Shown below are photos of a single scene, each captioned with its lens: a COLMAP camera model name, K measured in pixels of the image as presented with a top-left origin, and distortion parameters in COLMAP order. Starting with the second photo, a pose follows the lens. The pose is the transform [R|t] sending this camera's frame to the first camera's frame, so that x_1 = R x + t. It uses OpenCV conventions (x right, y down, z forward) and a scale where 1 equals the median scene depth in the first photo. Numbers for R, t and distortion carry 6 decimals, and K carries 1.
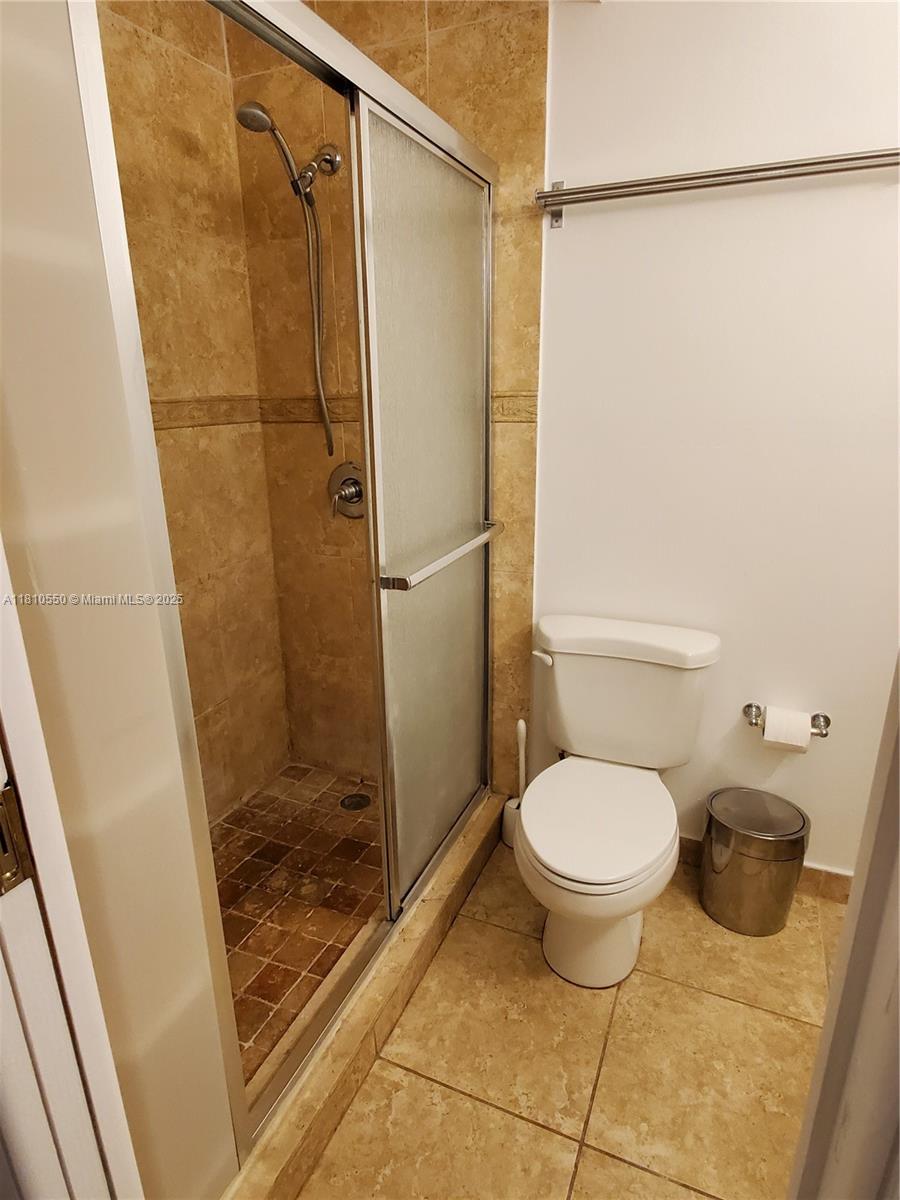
lens RADIAL K [[689.3, 0, 442.1], [0, 689.3, 603.1], [0, 0, 1]] dist [0.001984, -0.000245]
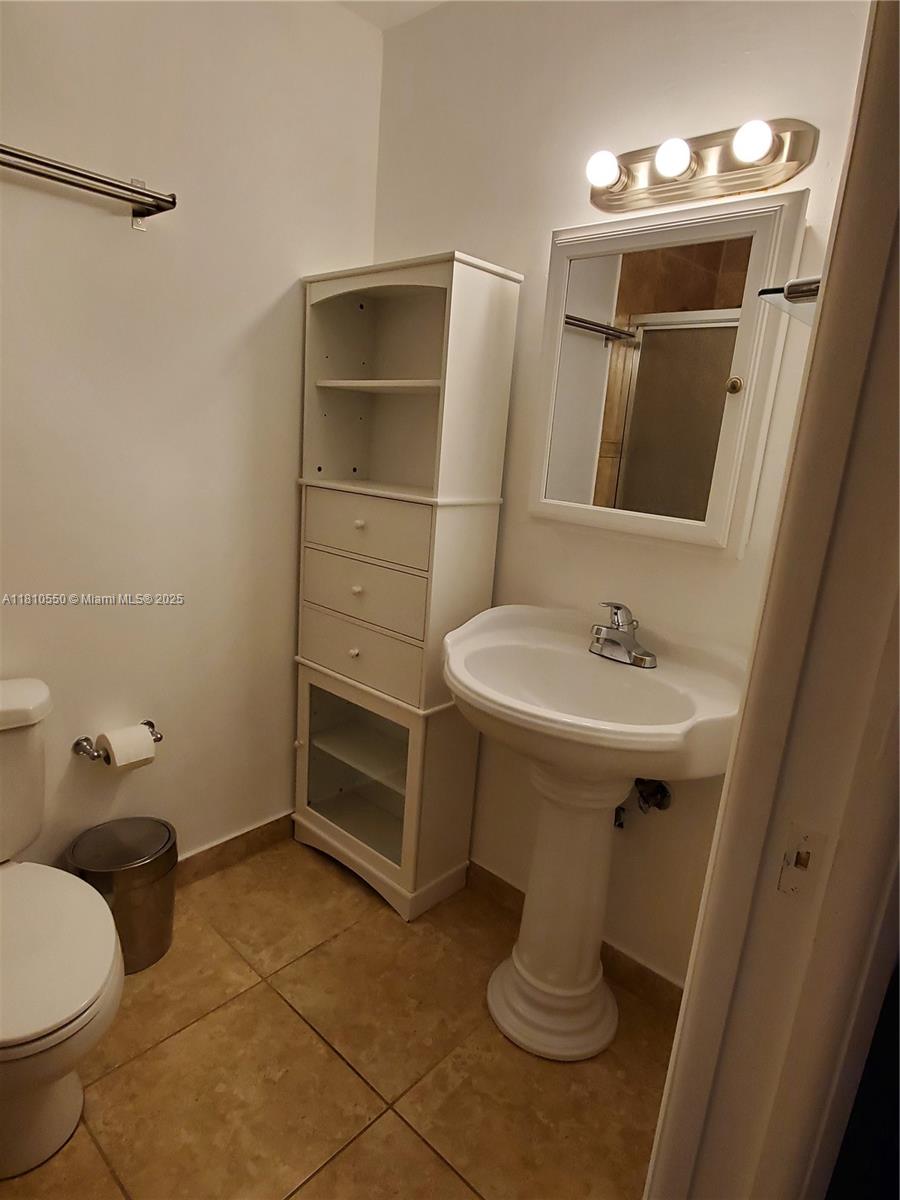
lens RADIAL K [[689.3, 0, 442.7], [0, 689.3, 604.7], [0, 0, 1]] dist [0.001984, -0.000245]
pose [[0.336554, -0.198046, 0.920602, -0.239760], [0.205002, 0.969595, 0.133641, -0.061184], [-0.919078, 0.143748, 0.366921, 0.223969]]
